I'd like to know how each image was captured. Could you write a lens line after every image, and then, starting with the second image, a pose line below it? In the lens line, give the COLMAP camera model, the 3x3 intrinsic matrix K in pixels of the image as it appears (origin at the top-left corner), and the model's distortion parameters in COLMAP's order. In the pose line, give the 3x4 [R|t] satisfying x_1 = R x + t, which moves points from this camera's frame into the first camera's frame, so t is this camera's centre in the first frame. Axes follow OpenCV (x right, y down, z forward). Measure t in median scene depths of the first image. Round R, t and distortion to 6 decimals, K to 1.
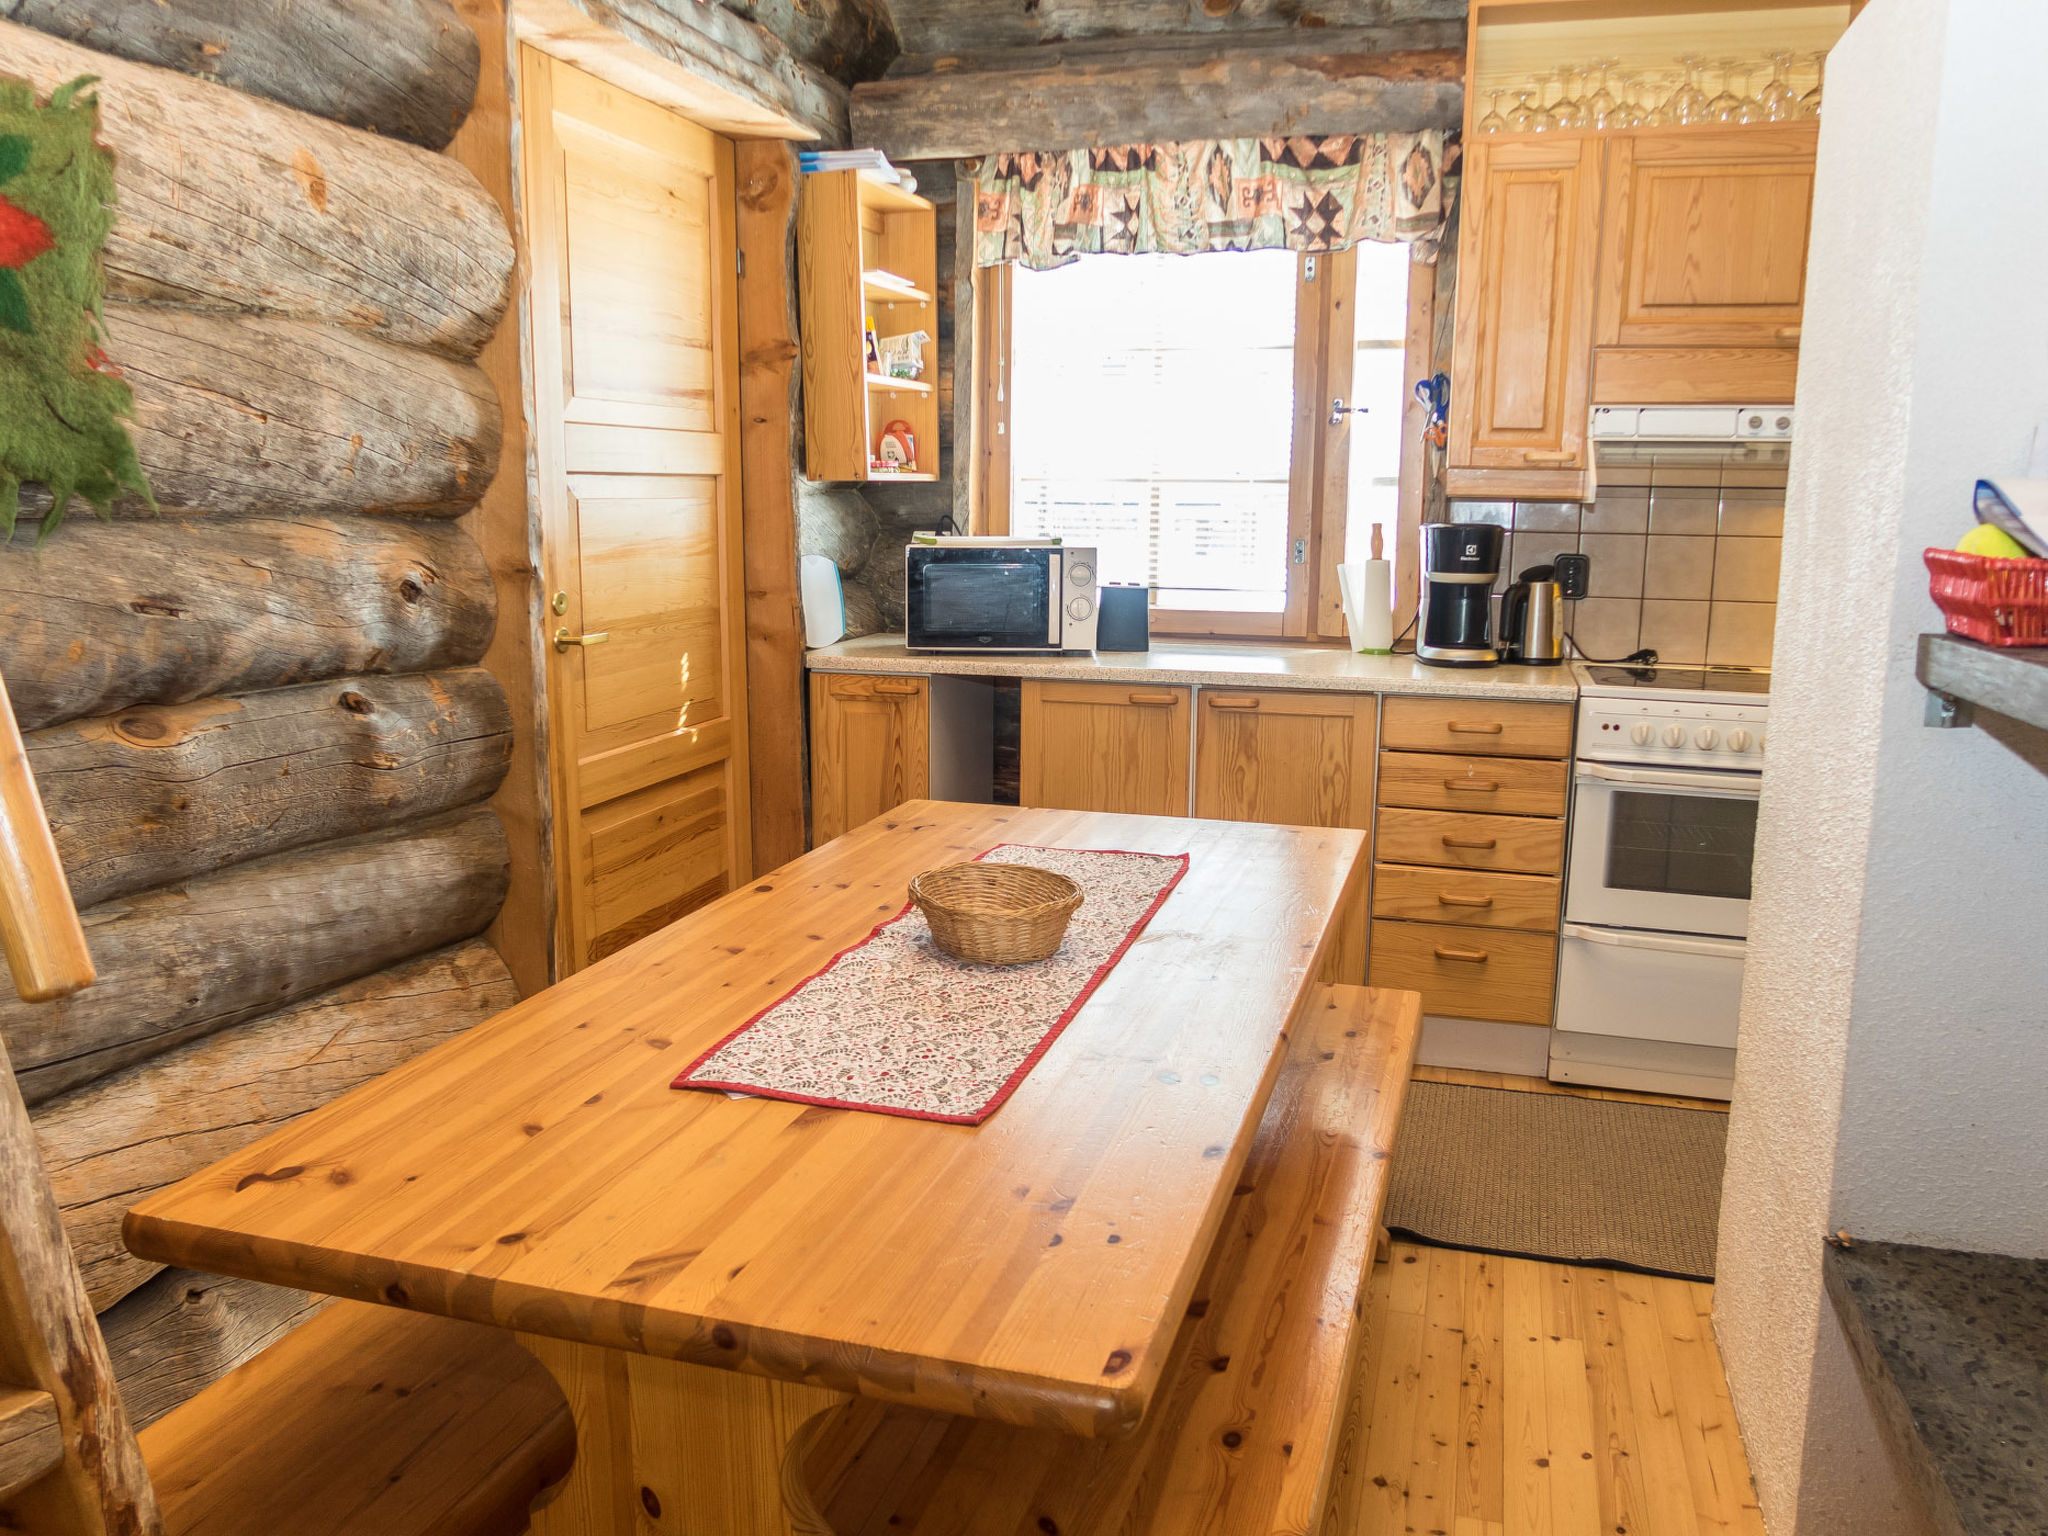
lens RADIAL K [[1598.0, 0, 1023.8], [0, 1598.0, 774.3], [0, 0, 1]] dist [-0.028205, -0.001100]
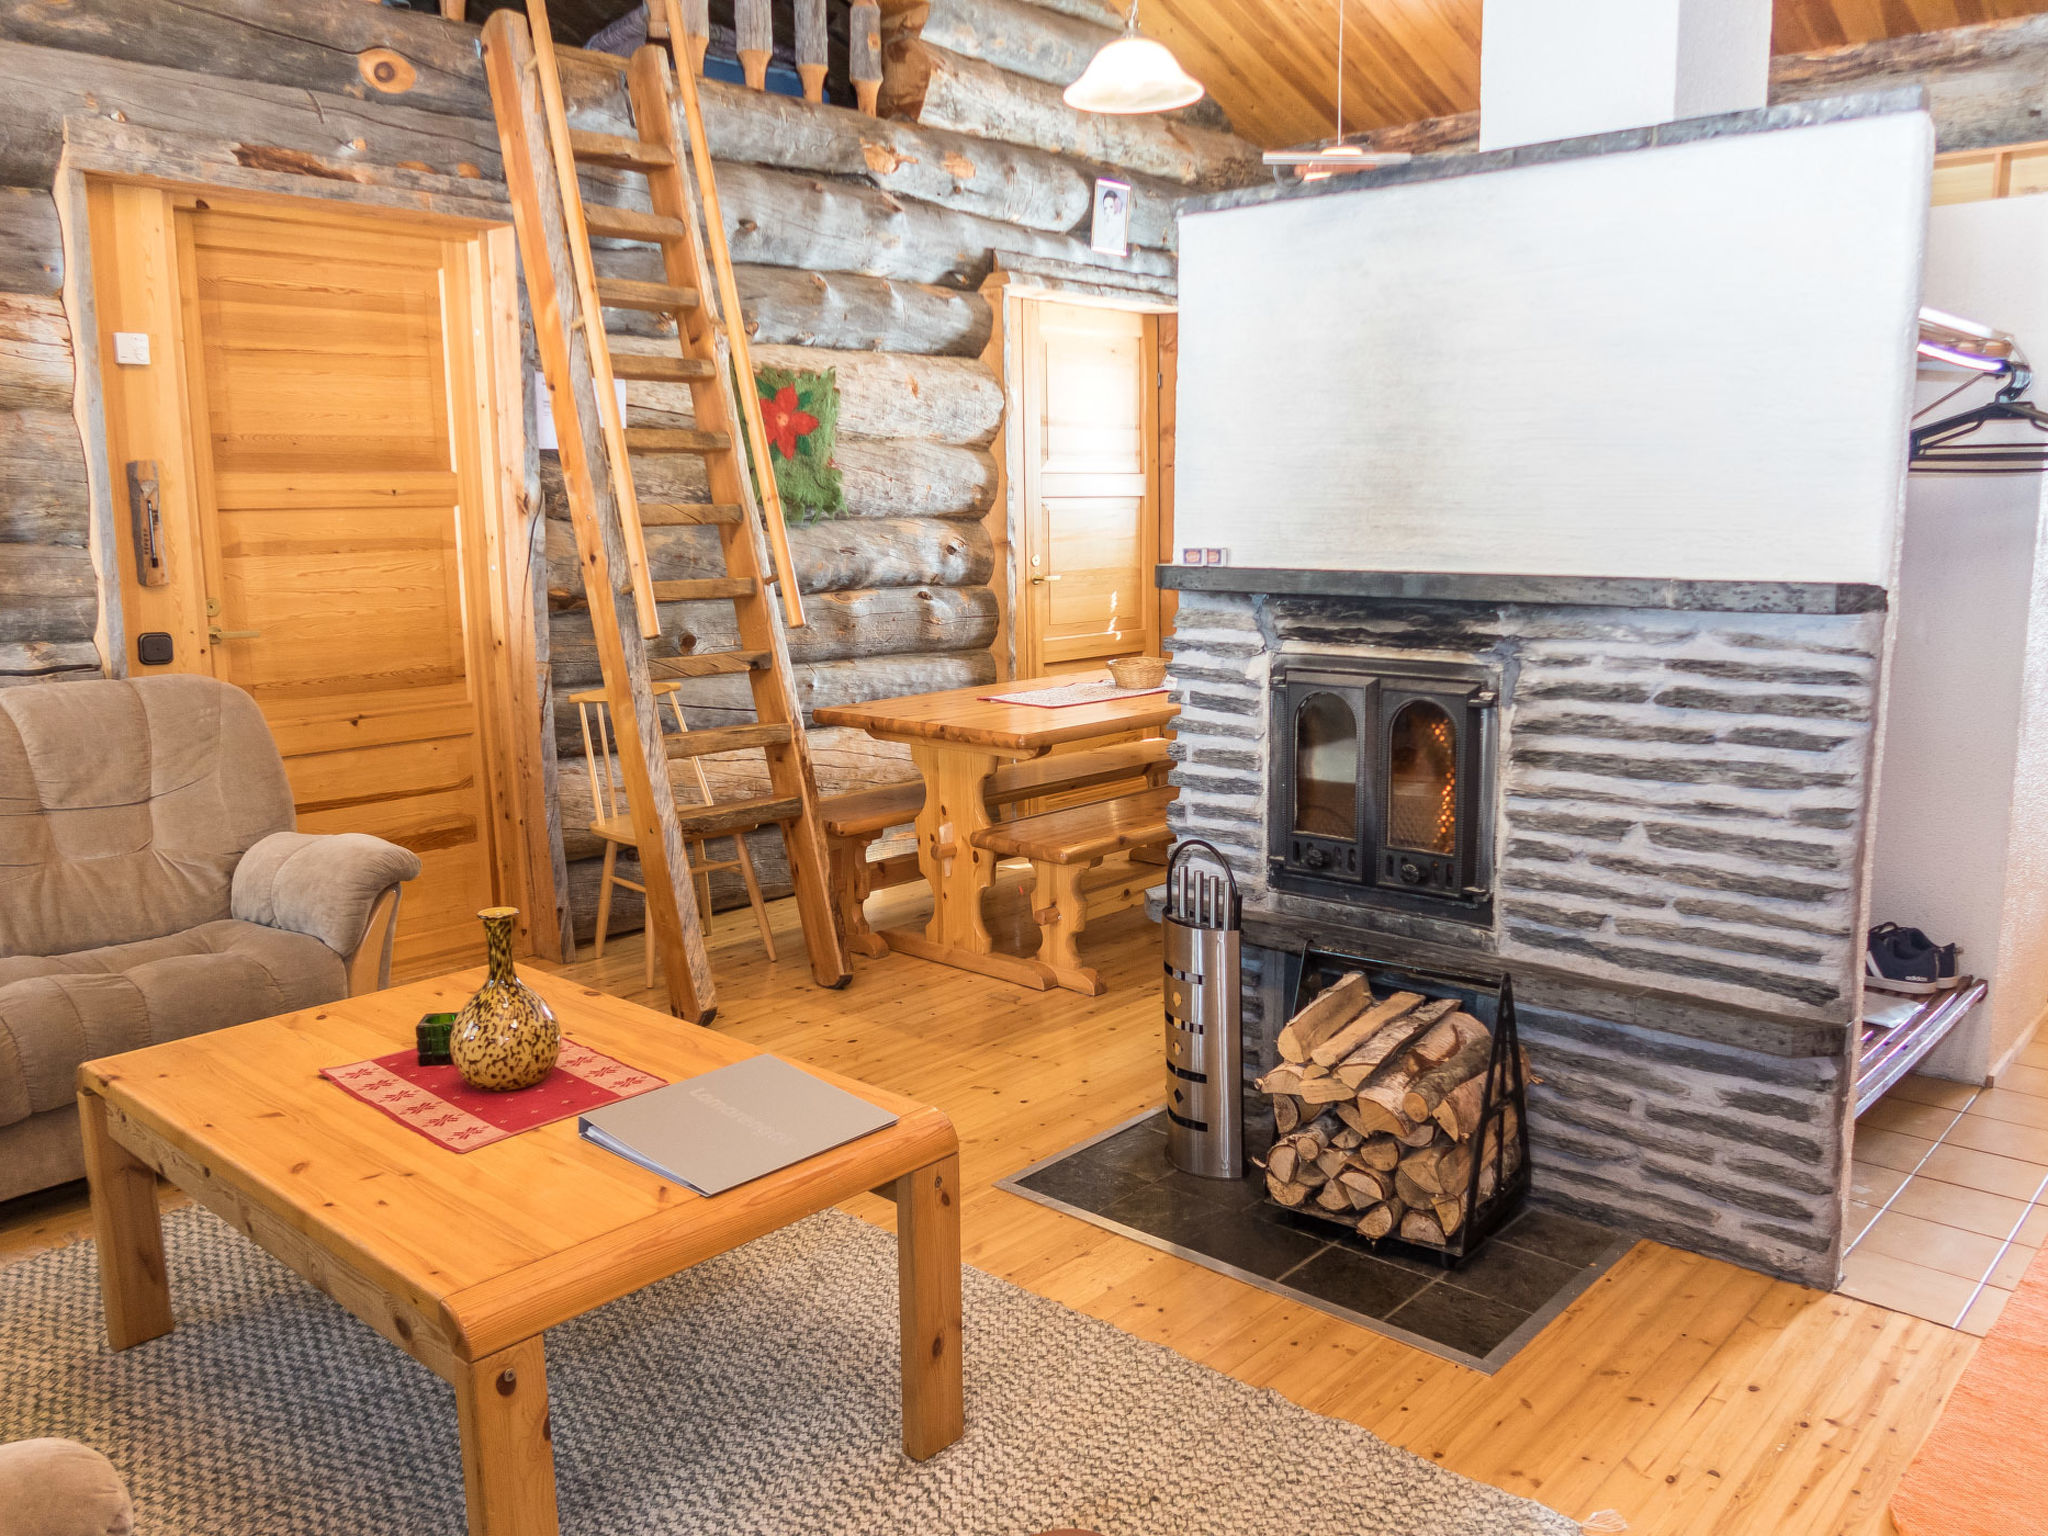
lens RADIAL K [[1598.0, 0, 1022.8], [0, 1598.0, 764.0], [0, 0, 1]] dist [-0.028205, -0.001100]
pose [[0.899719, 0.047574, -0.433868, 0.750327], [-0.054500, 0.998508, -0.003530, 0.203283], [0.433053, 0.026822, 0.900969, -1.073870]]
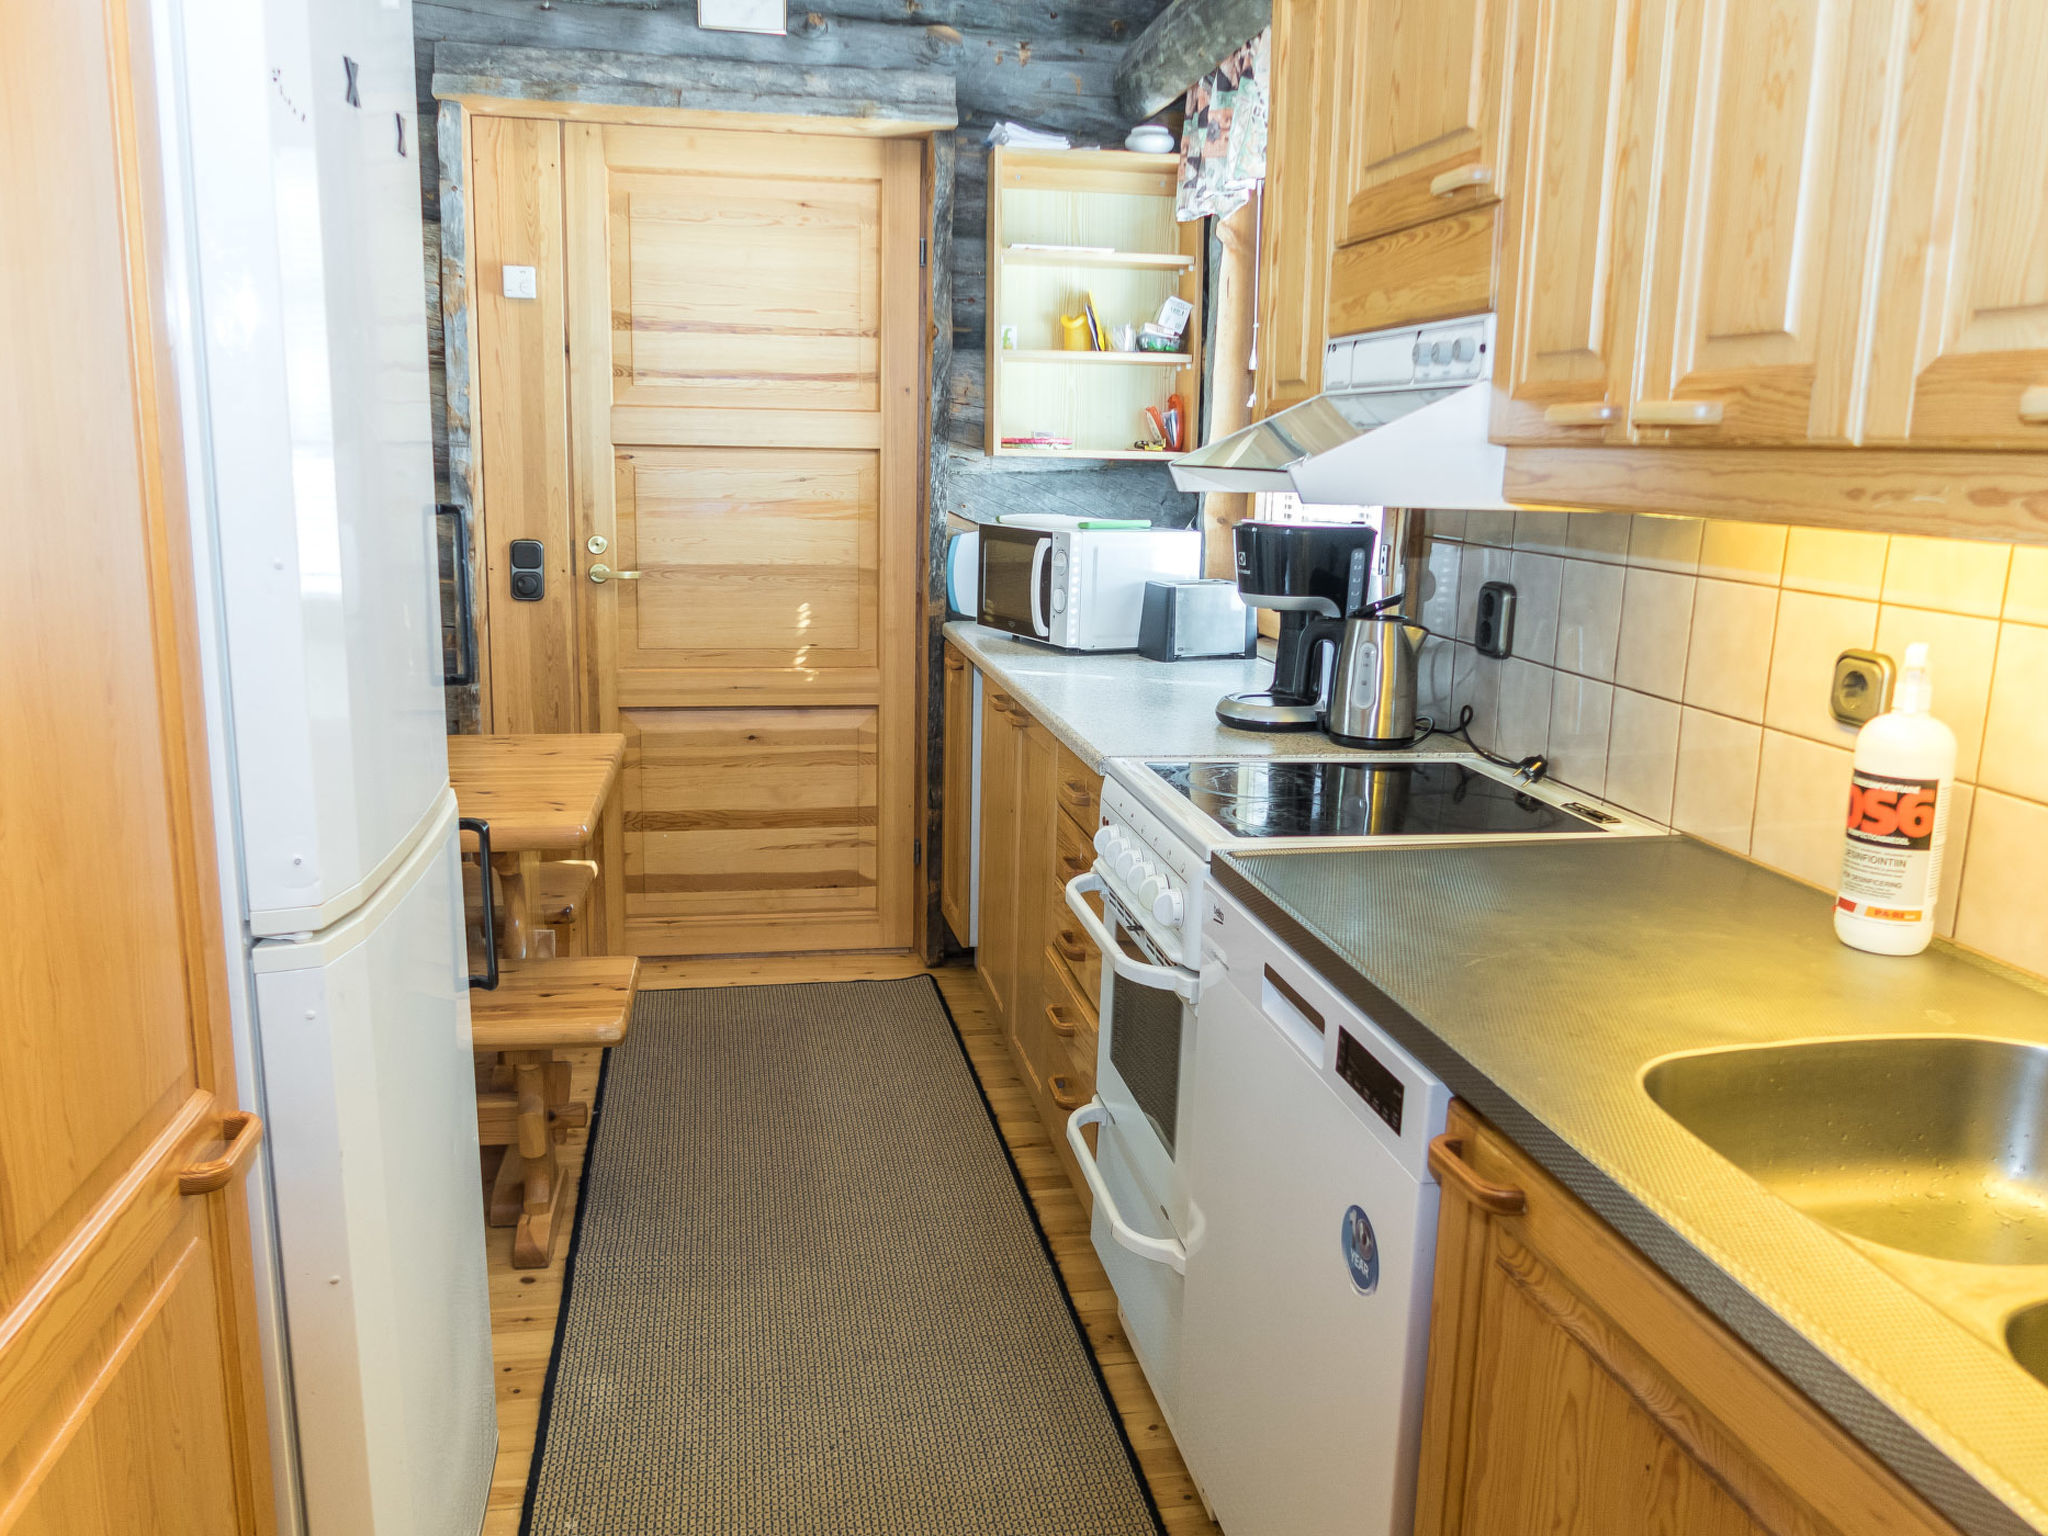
lens RADIAL K [[1598.0, 0, 1023.9], [0, 1598.0, 768.6], [0, 0, 1]] dist [-0.028205, -0.001100]
pose [[0.448209, 0.180453, -0.875526, 1.285102], [-0.176994, 0.977938, 0.110953, -0.166069], [0.876232, 0.105233, 0.470260, 0.878731]]
